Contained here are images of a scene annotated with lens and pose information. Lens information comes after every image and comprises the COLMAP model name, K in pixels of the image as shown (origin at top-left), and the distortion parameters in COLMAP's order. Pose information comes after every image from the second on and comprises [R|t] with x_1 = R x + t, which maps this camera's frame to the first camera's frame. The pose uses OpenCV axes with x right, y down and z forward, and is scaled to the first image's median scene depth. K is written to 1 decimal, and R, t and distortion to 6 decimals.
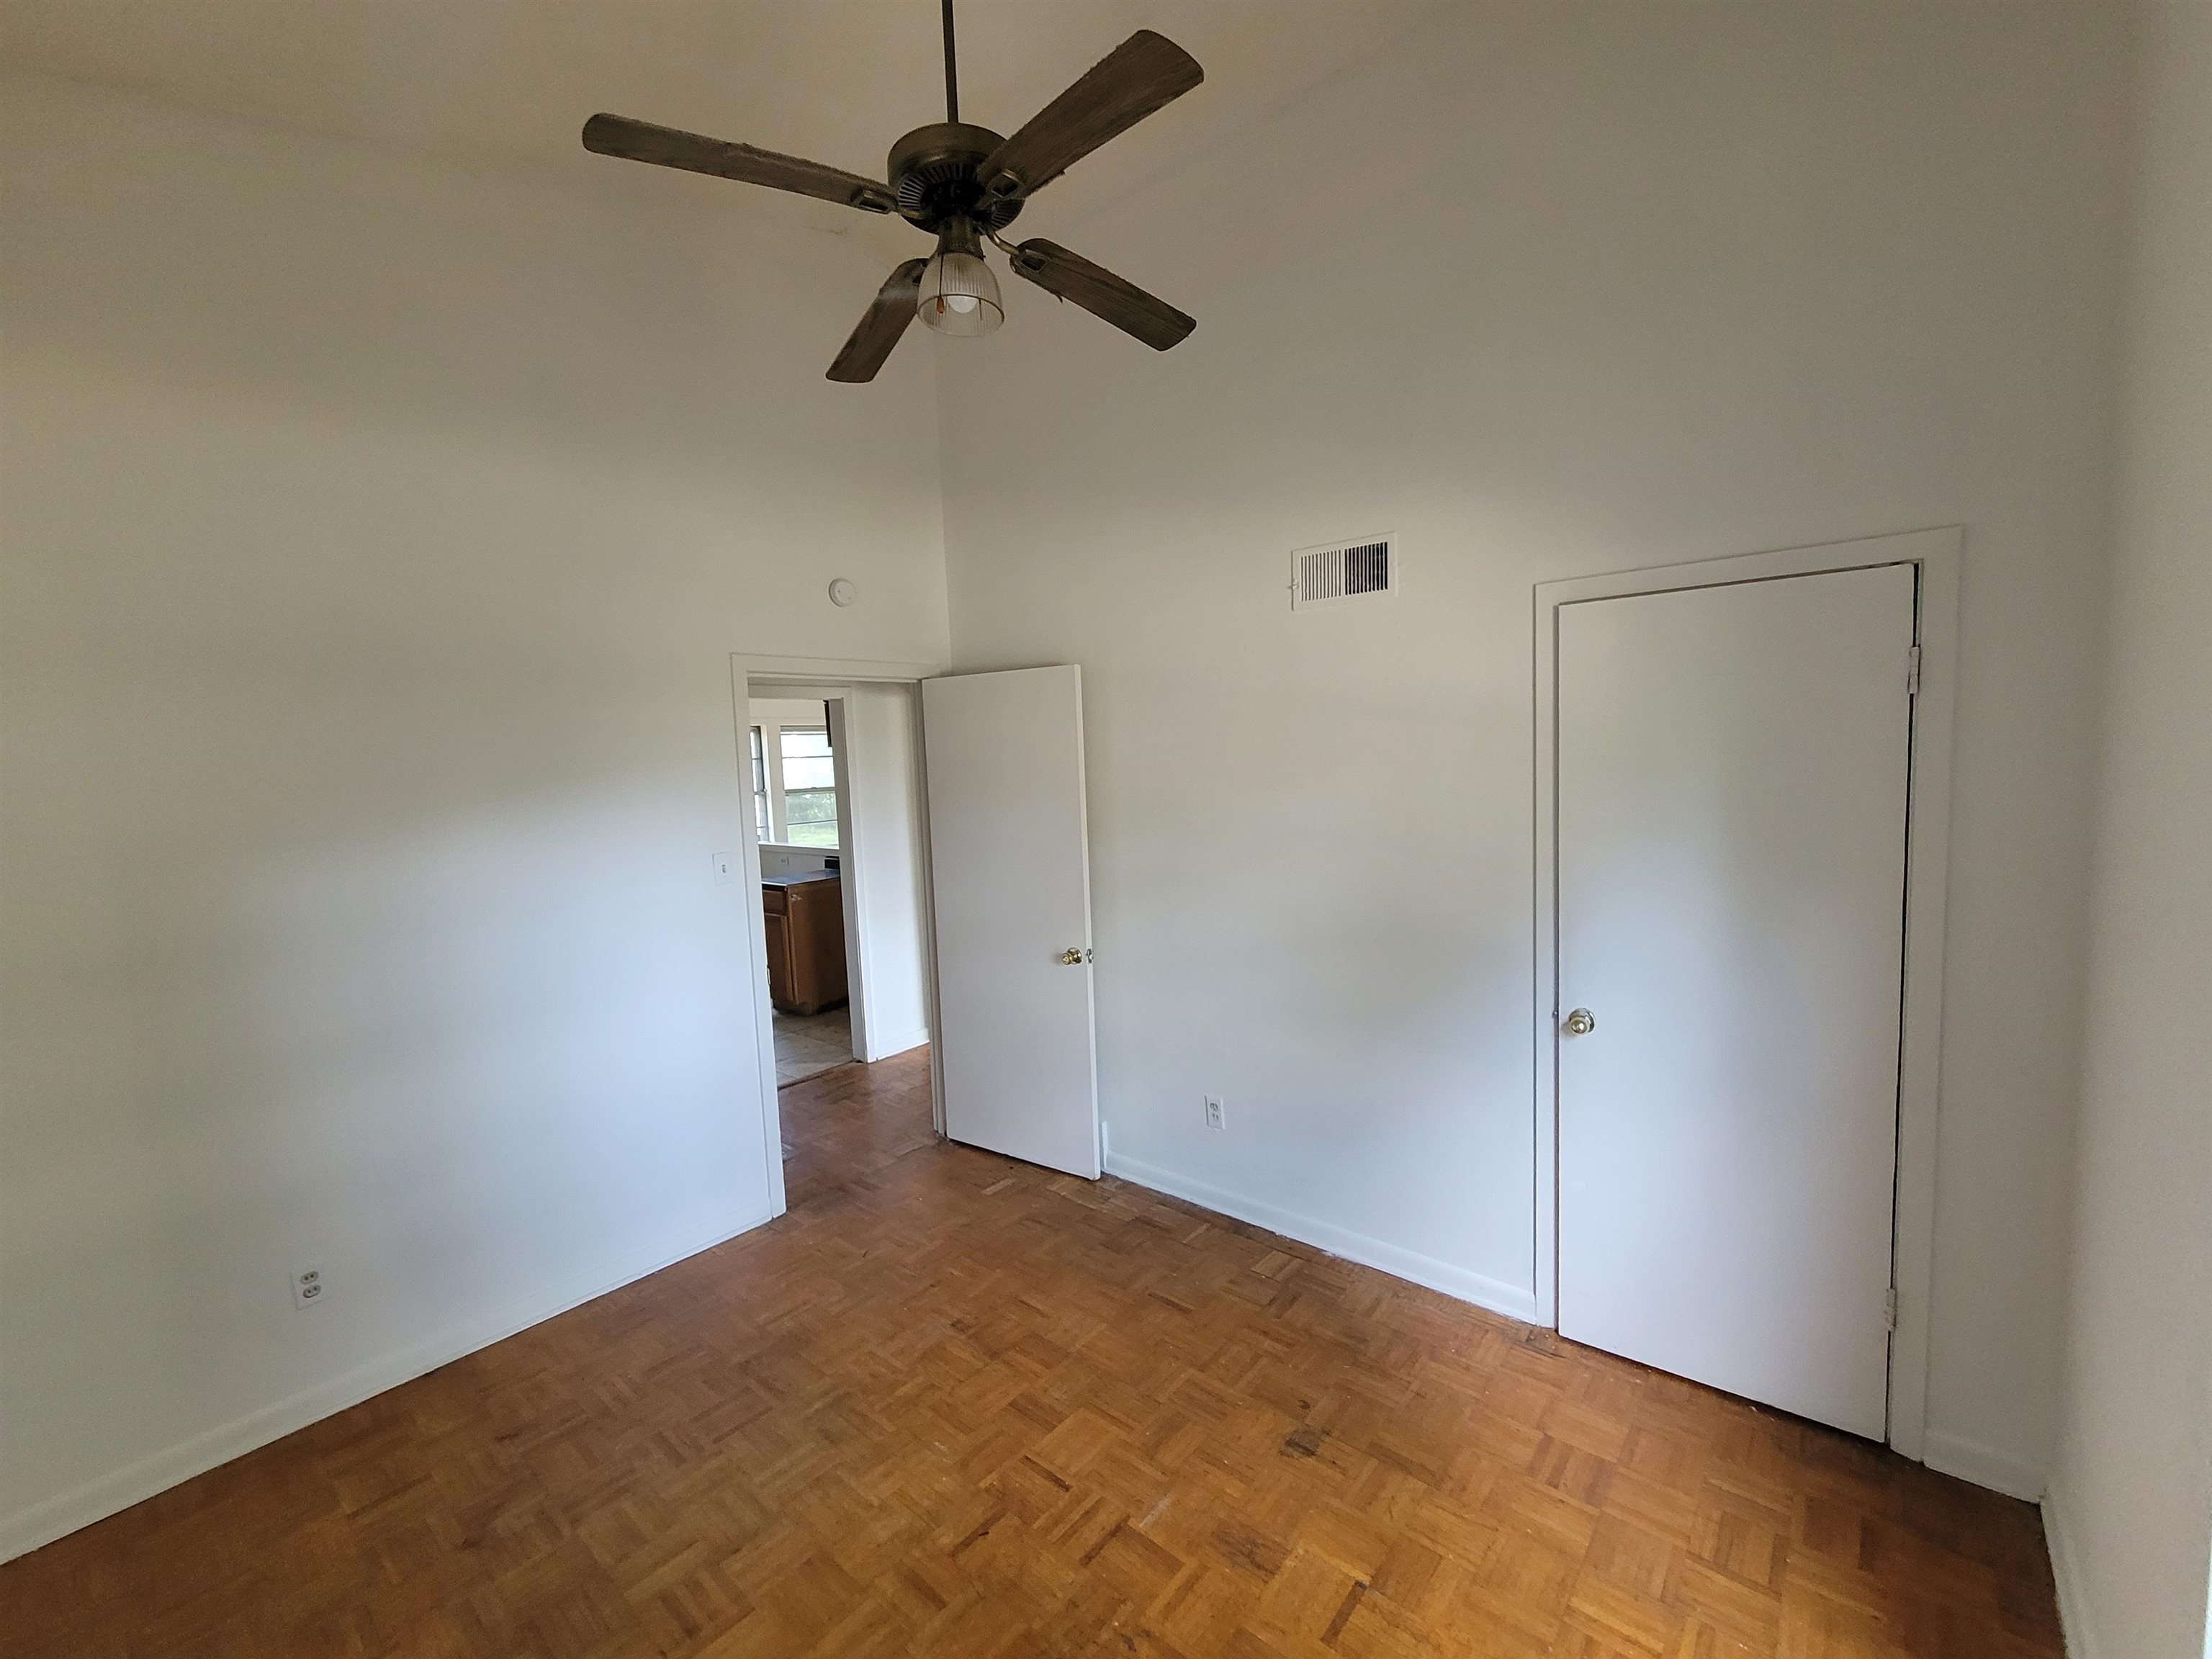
lens RADIAL K [[906.0, 0, 1110.9], [0, 906.0, 835.7], [0, 0, 1]] dist [-0.001182, -0.000246]
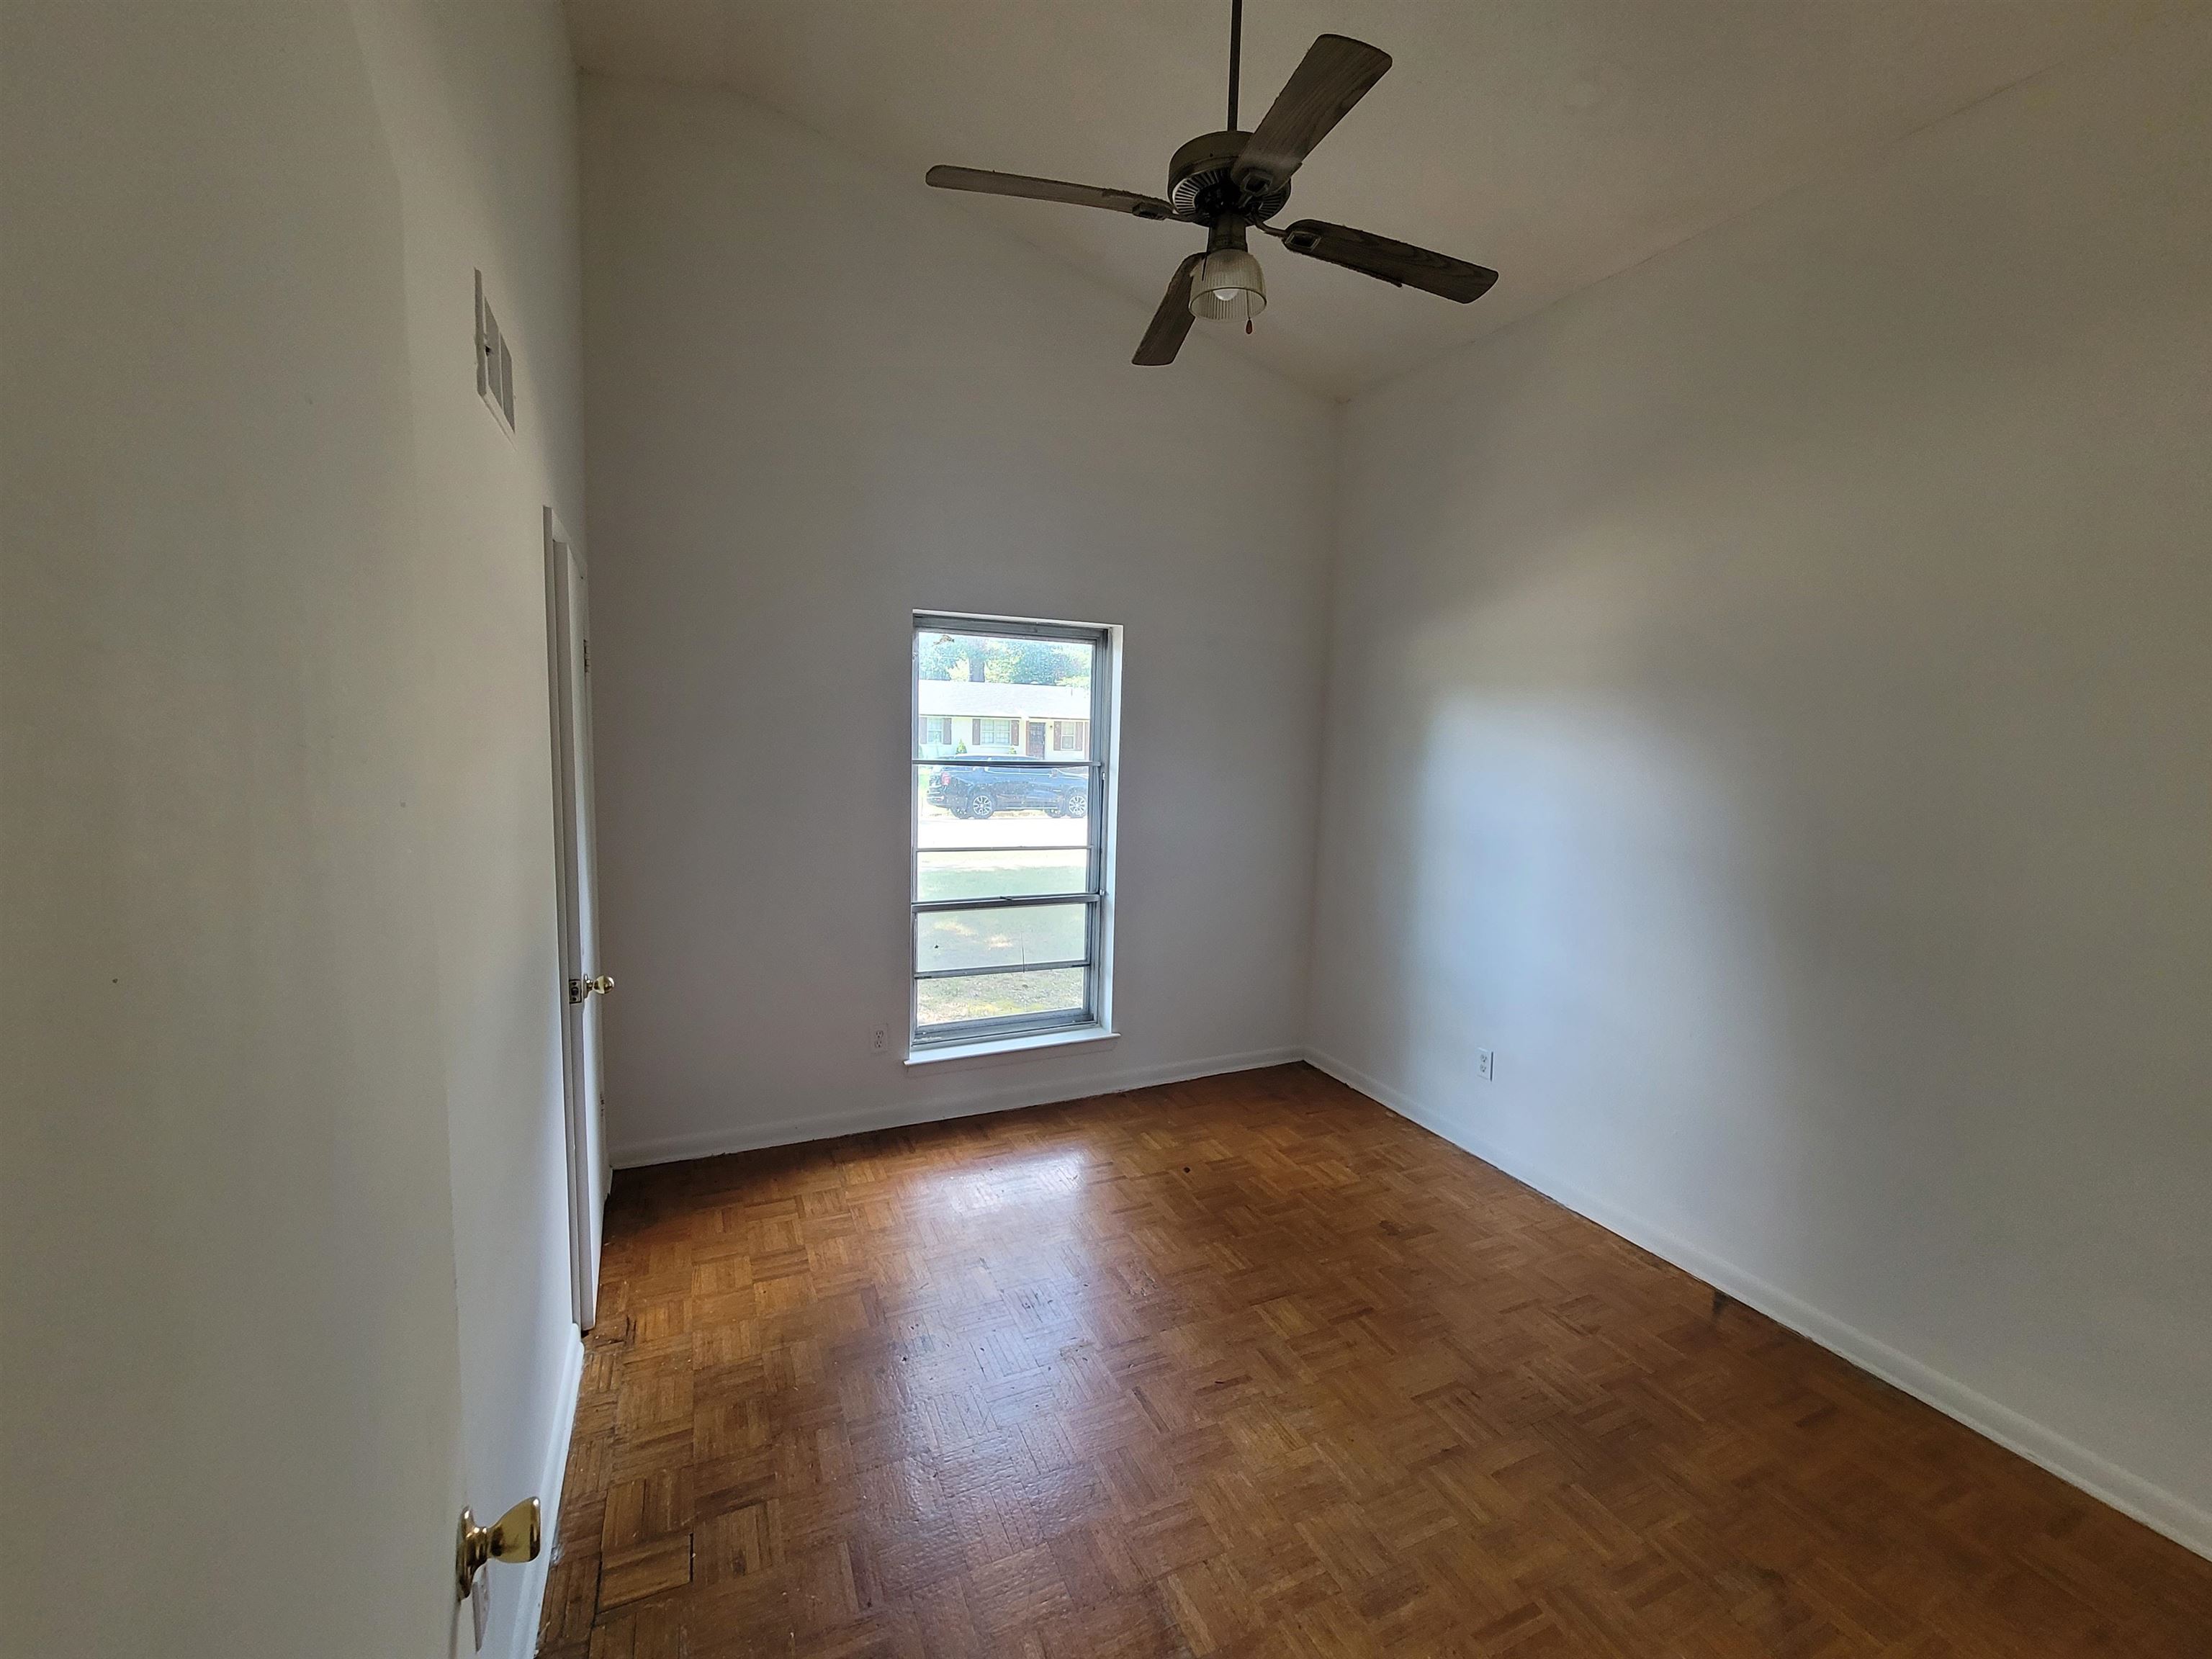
lens RADIAL K [[906.0, 0, 1110.9], [0, 906.0, 835.7], [0, 0, 1]] dist [-0.001182, -0.000246]
pose [[-0.908865, -0.033399, 0.415752, -0.446776], [0.045564, 0.982873, 0.178564, -0.115047], [-0.414595, 0.181234, -0.891776, 1.862060]]
